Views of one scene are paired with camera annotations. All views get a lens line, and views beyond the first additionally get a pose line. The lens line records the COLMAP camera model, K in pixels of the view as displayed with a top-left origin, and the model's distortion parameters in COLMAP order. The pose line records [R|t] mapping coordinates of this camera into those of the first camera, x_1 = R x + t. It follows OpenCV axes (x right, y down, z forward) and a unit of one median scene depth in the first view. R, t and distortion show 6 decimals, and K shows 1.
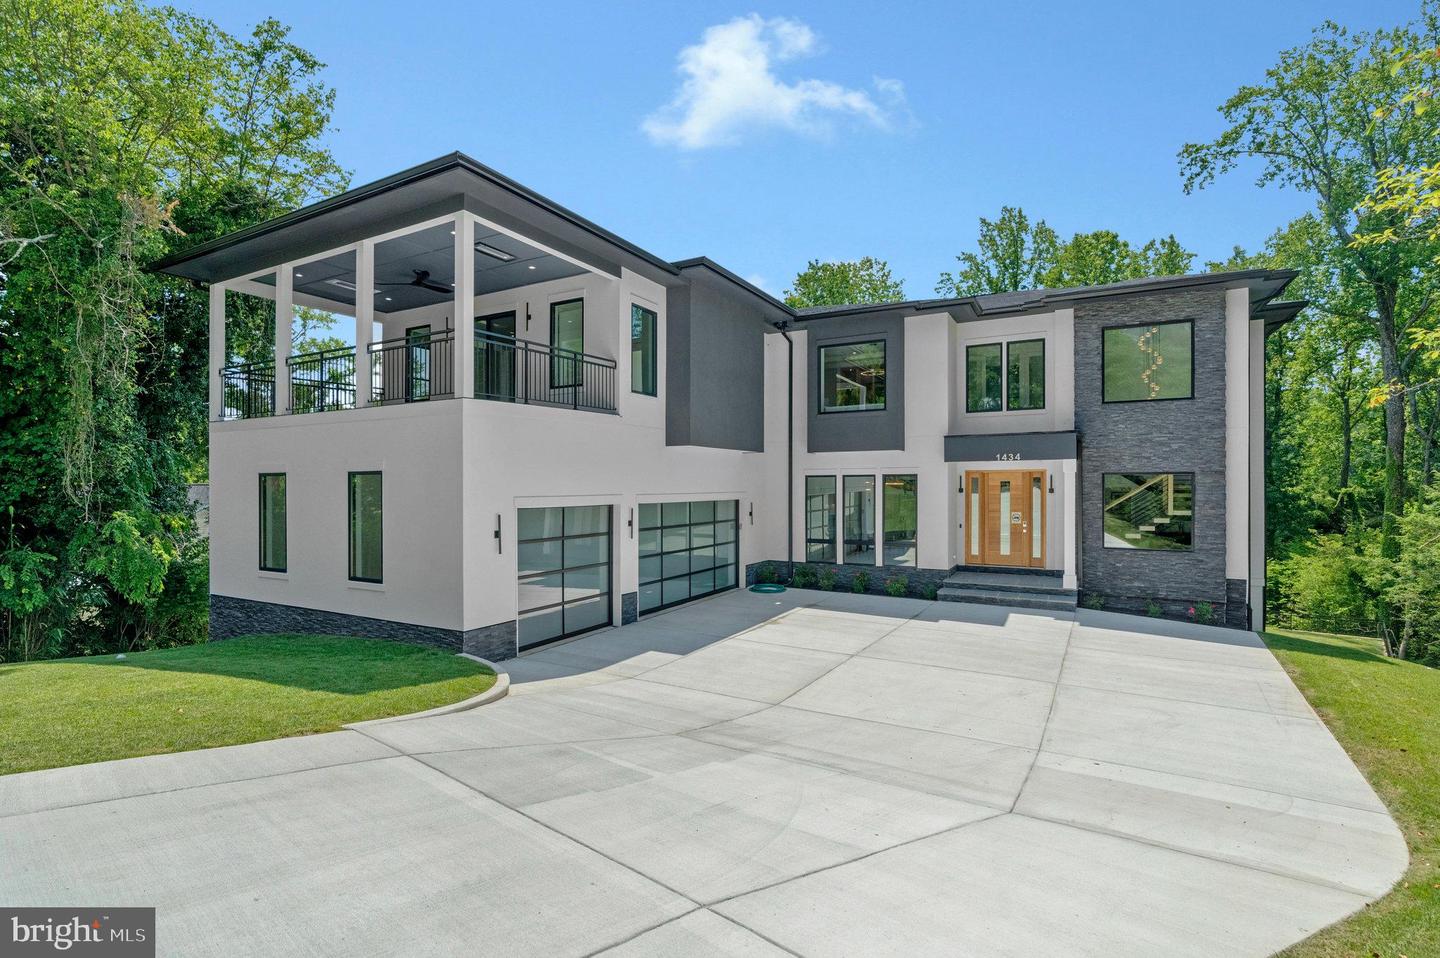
lens RADIAL K [[669.5, 0, 719.1], [0, 669.5, 488.0], [0, 0, 1]] dist [-0.004367, 0.002146]
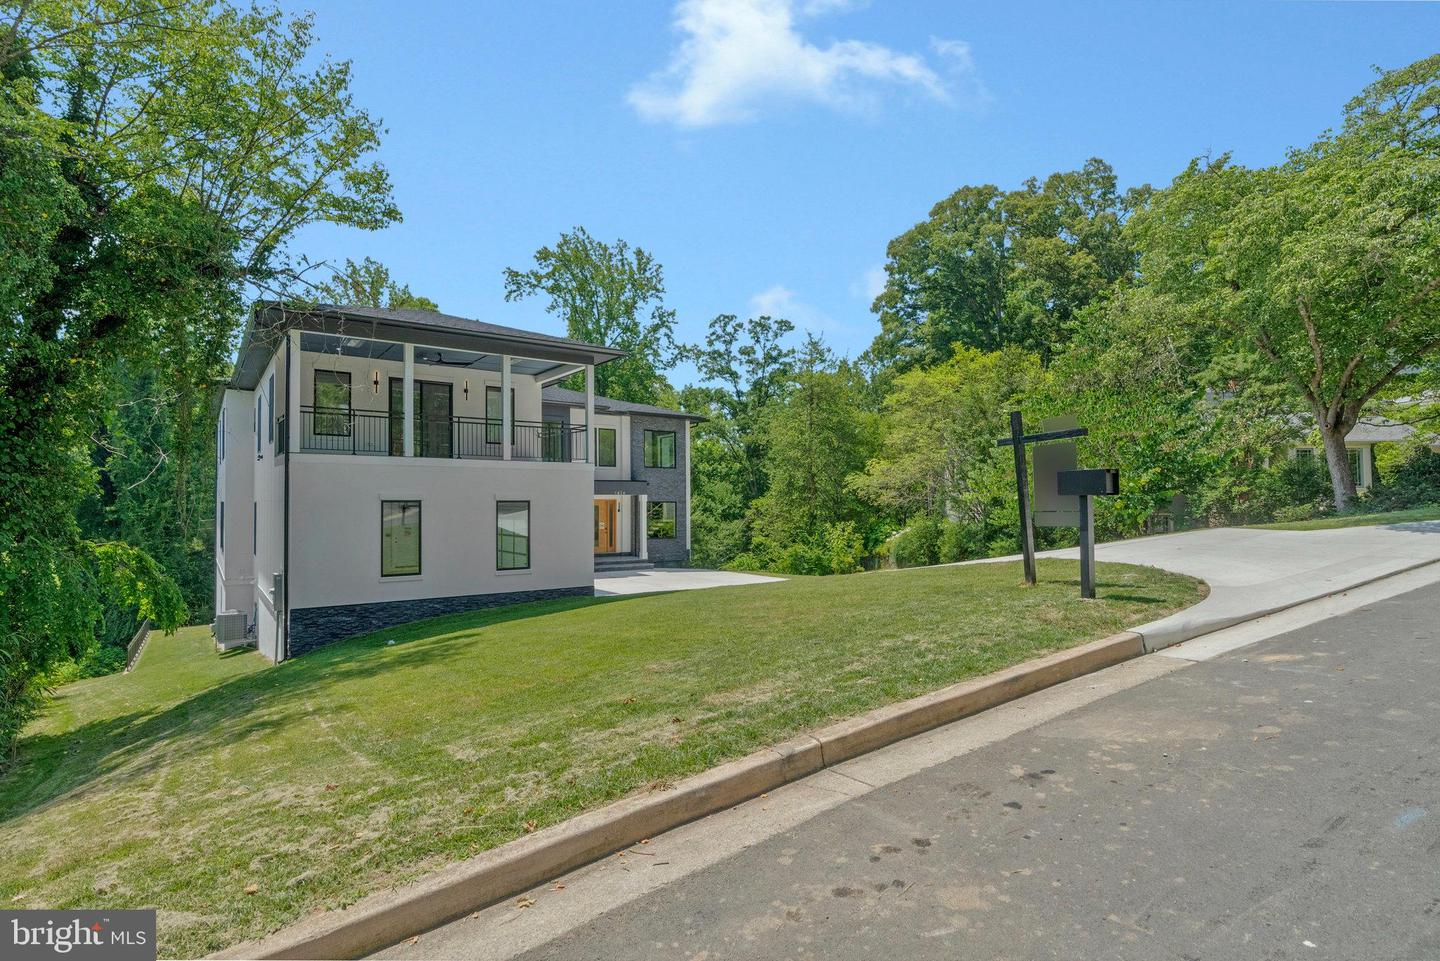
lens RADIAL K [[718.3, 0, 720.0], [0, 718.3, 480.5], [0, 0, 1]] dist [-0.000752, -0.000055]
pose [[0.419927, 0.031047, 0.907027, -1.182243], [0.004859, 0.999323, -0.036456, -0.005005], [-0.907545, 0.019717, 0.419492, -0.107294]]
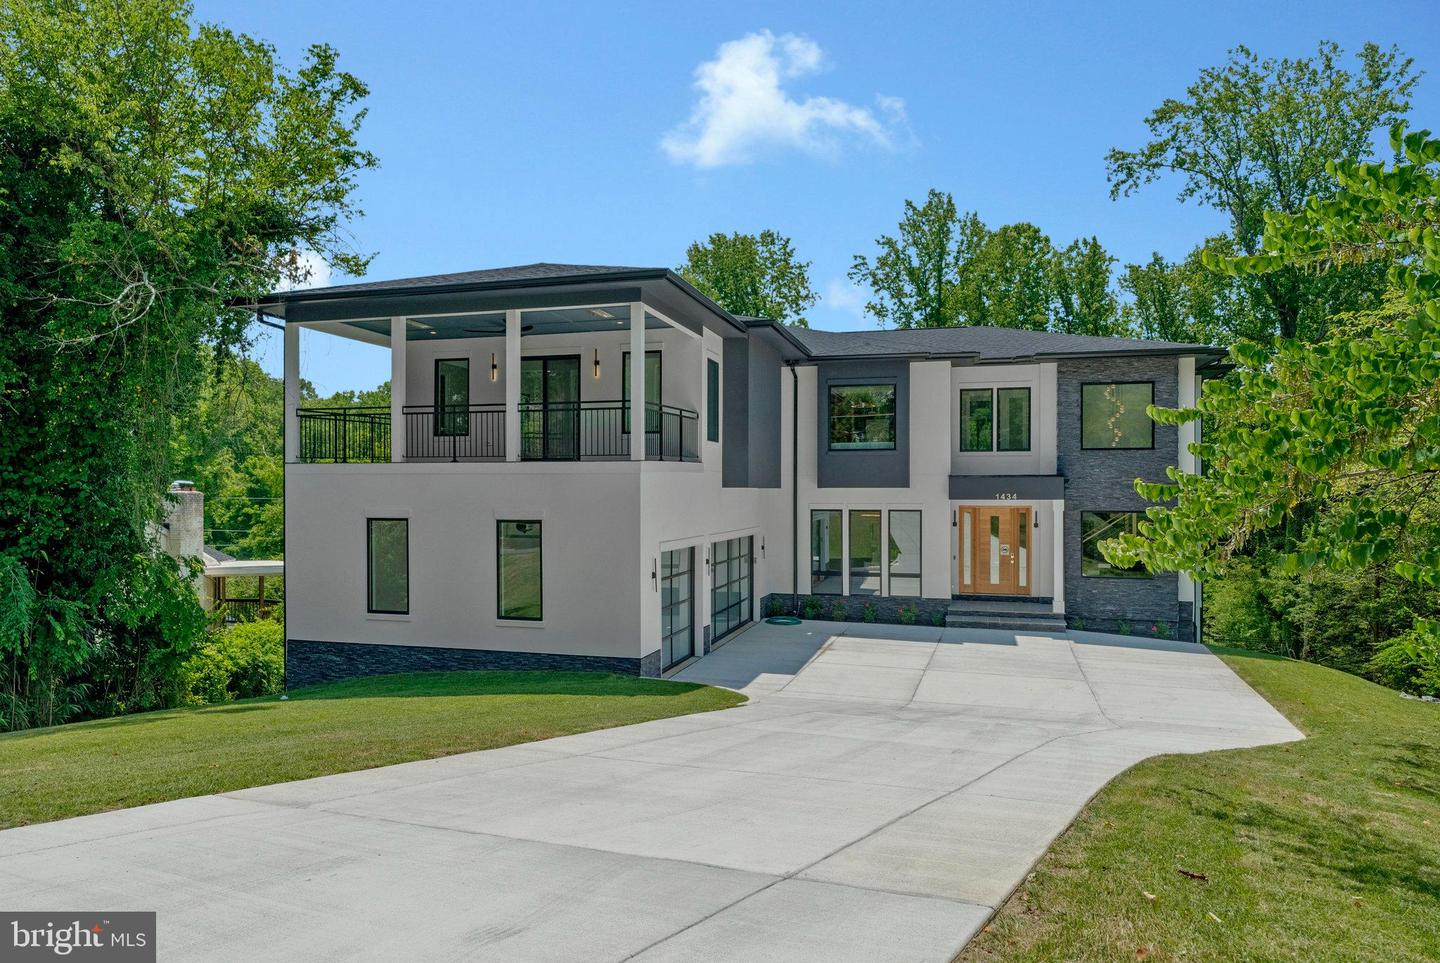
lens RADIAL K [[904.1, 0, 712.2], [0, 904.1, 496.2], [0, 0, 1]] dist [0.007991, 0.000411]
pose [[0.975634, 0.003215, 0.219383, -0.342370], [-0.003146, 0.999995, -0.000663, -0.040299], [-0.219384, -0.000043, 0.975639, -0.331664]]
